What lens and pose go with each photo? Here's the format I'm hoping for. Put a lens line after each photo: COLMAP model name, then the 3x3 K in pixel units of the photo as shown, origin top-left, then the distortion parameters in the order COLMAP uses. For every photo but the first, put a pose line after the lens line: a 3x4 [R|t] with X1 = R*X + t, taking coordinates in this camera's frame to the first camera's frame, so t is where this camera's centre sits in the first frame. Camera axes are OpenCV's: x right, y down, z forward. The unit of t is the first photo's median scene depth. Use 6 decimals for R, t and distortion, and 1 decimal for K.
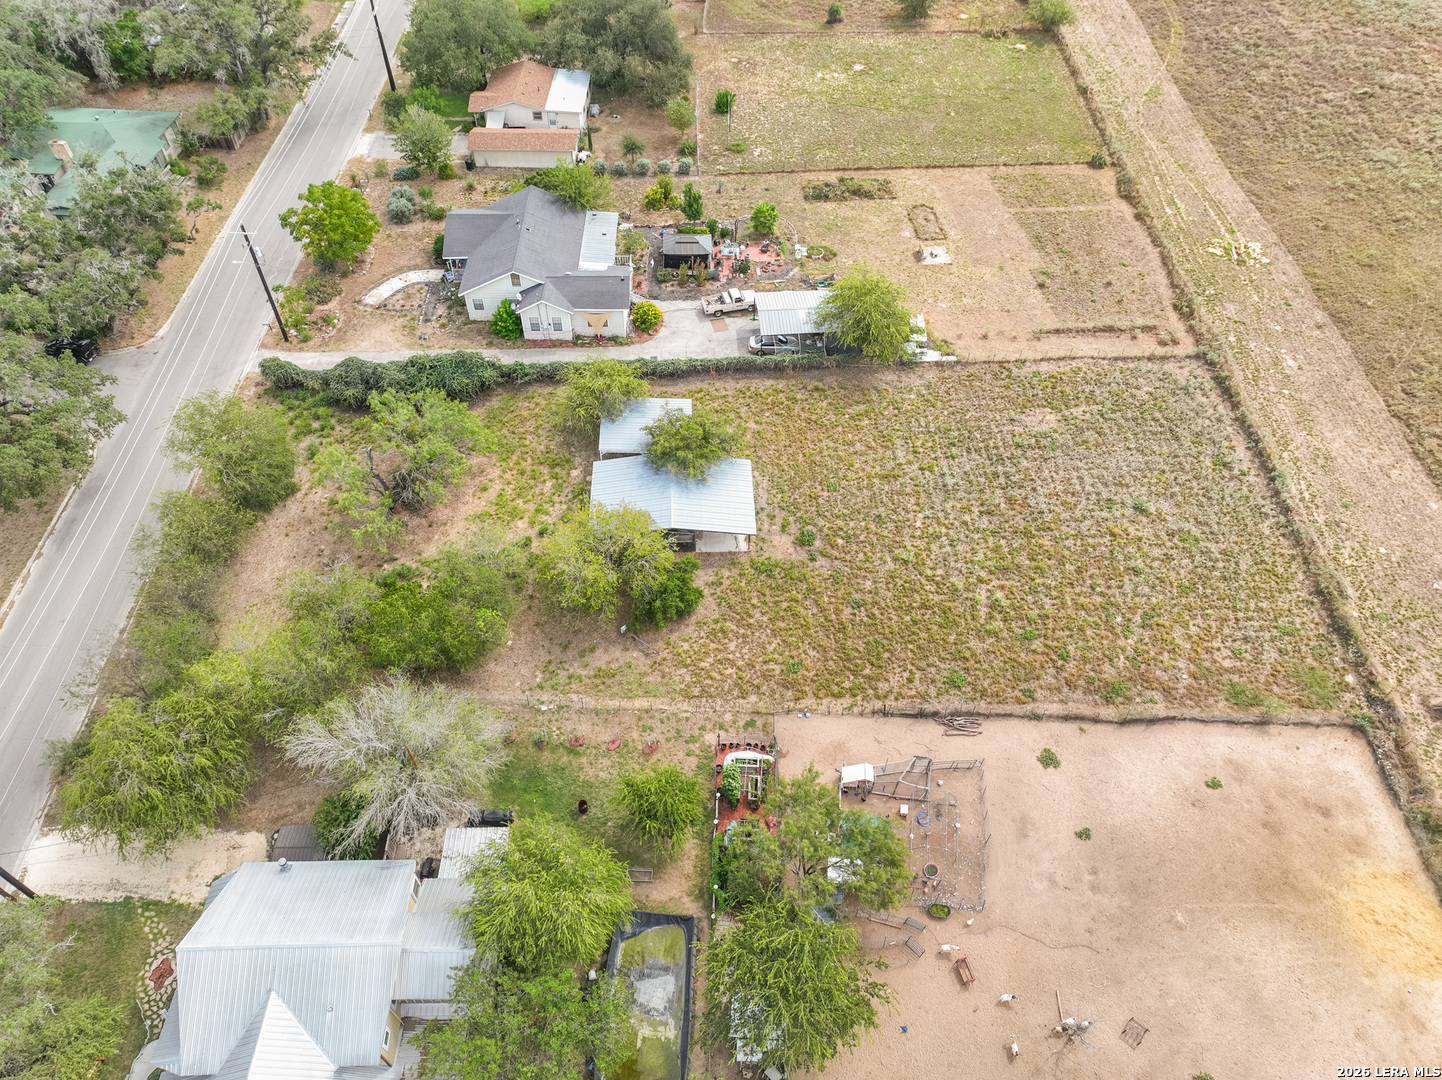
lens RADIAL K [[1015.4, 0, 722.2], [0, 1015.4, 540.8], [0, 0, 1]] dist [-0.002487, 0.020270]
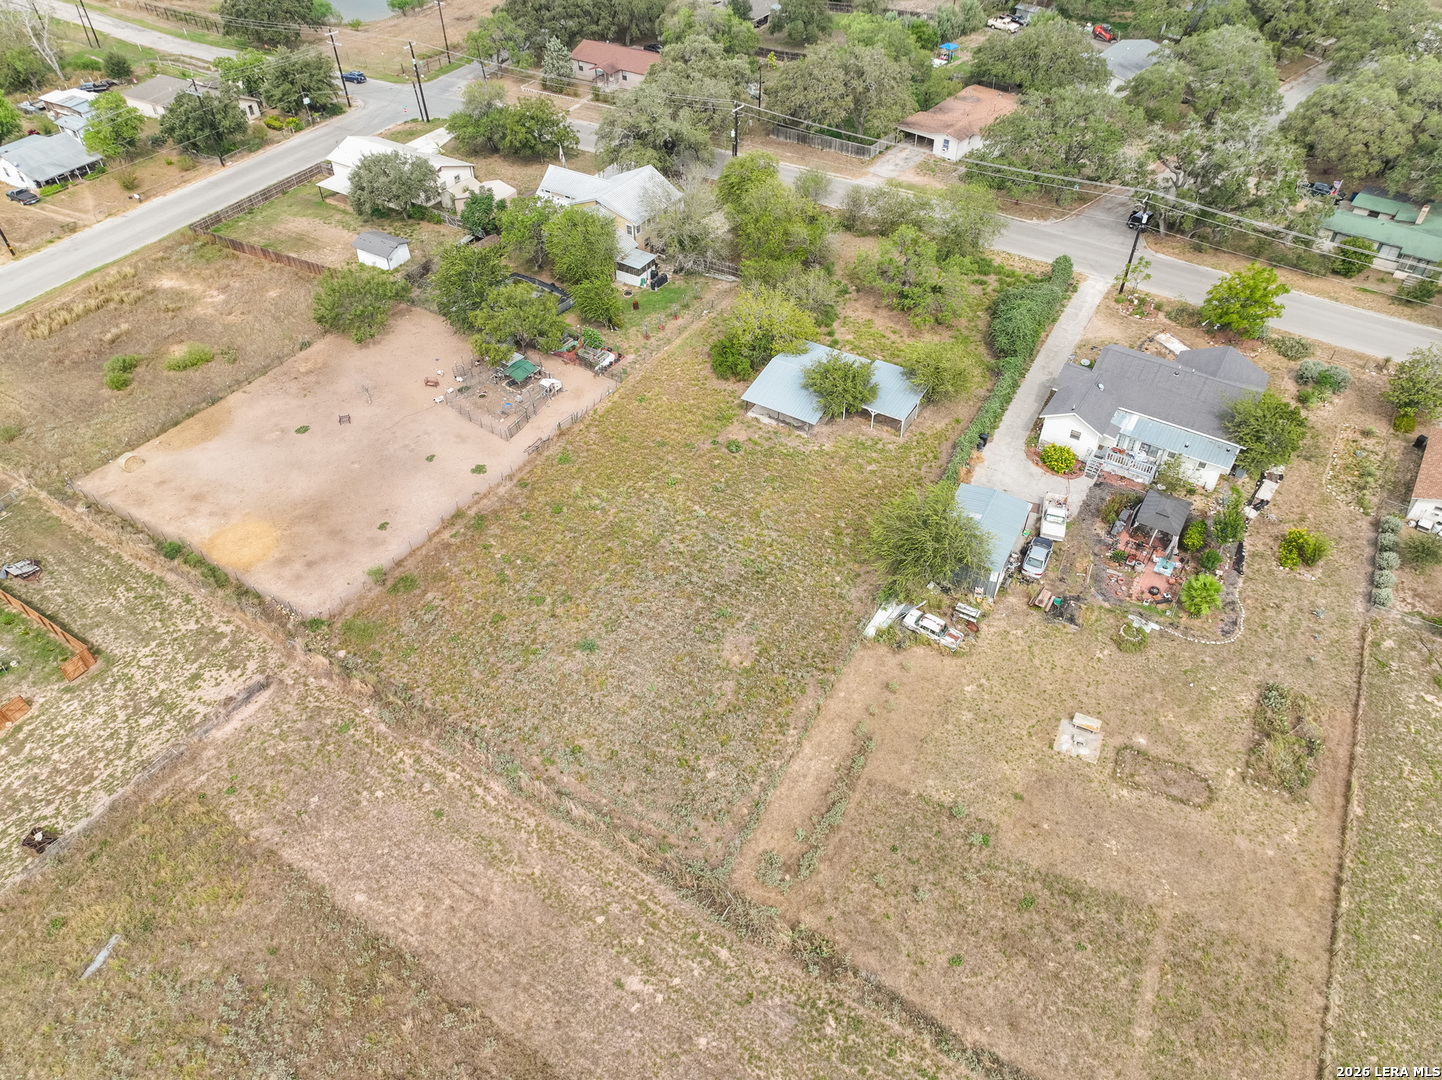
lens RADIAL K [[1015.4, 0, 721.2], [0, 1015.4, 539.4], [0, 0, 1]] dist [-0.002487, 0.020270]
pose [[-0.541271, 0.571726, -0.616567, 0.749773], [-0.640265, 0.195081, 0.742969, -0.725351], [0.545056, 0.796914, 0.260465, 0.628165]]
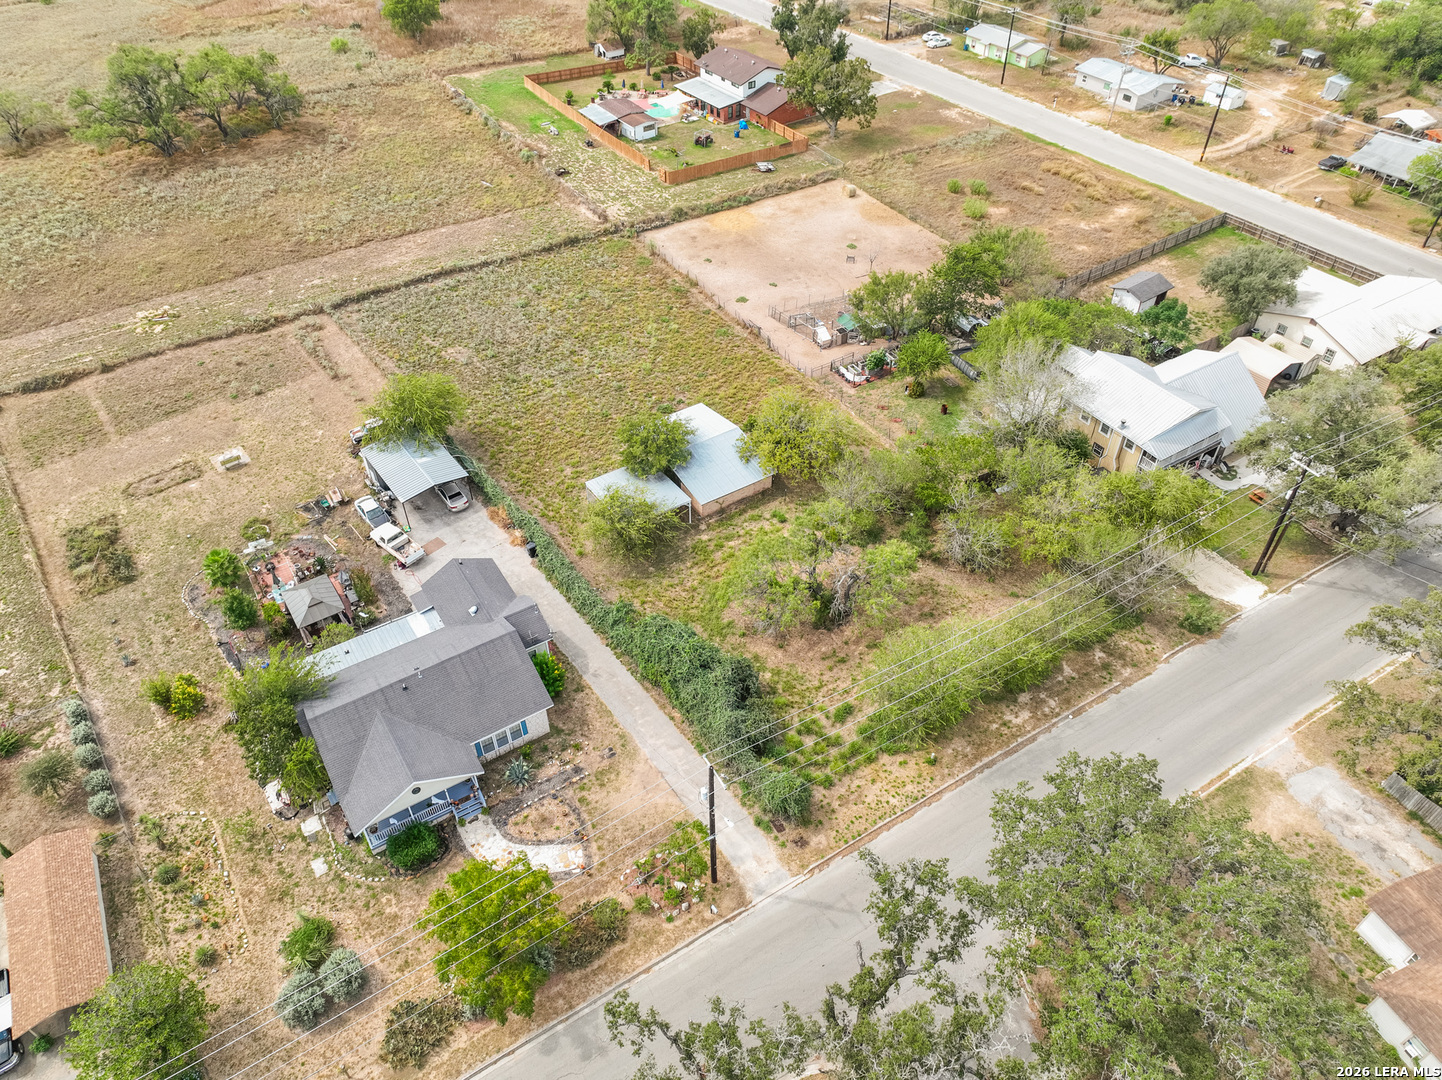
lens RADIAL K [[1015.4, 0, 720.6], [0, 1015.4, 539.0], [0, 0, 1]] dist [-0.002487, 0.020270]
pose [[-0.525686, -0.576617, 0.625433, -0.697112], [0.649947, 0.202099, 0.732615, -0.709106], [-0.548838, 0.791624, 0.268530, 0.616795]]
